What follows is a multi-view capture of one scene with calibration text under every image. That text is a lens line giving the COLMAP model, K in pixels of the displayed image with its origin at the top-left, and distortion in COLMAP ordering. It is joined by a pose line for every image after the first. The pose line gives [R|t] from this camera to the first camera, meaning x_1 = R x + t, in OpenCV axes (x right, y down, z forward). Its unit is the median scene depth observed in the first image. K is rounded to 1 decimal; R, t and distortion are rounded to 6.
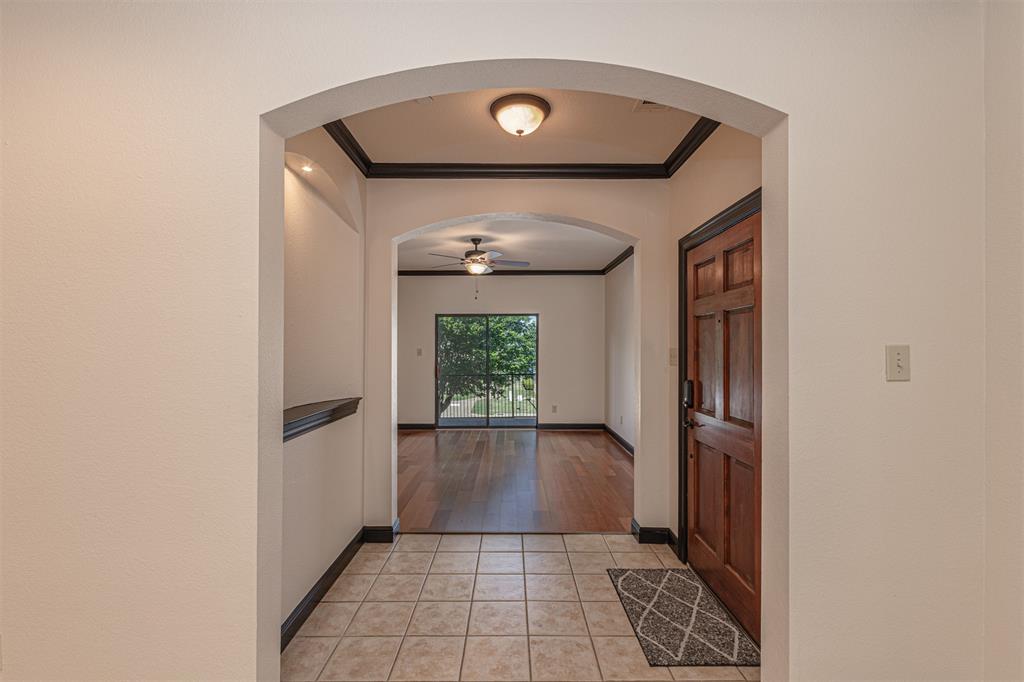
lens RADIAL K [[444.8, 0, 506.7], [0, 444.8, 344.5], [0, 0, 1]] dist [-0.003305, -0.000234]
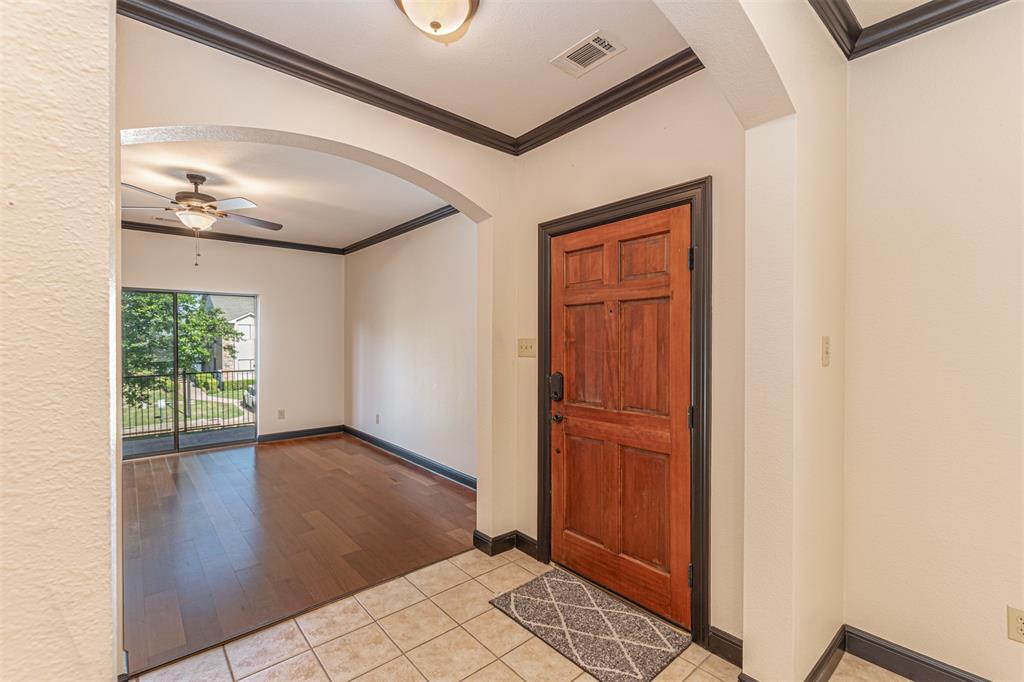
lens RADIAL K [[444.8, 0, 512.9], [0, 444.8, 339.9], [0, 0, 1]] dist [-0.003305, -0.000234]
pose [[0.754975, -0.002178, 0.655750, -0.276882], [-0.004816, 0.999949, 0.008865, 0.003923], [-0.655736, -0.009851, 0.754926, 0.328105]]
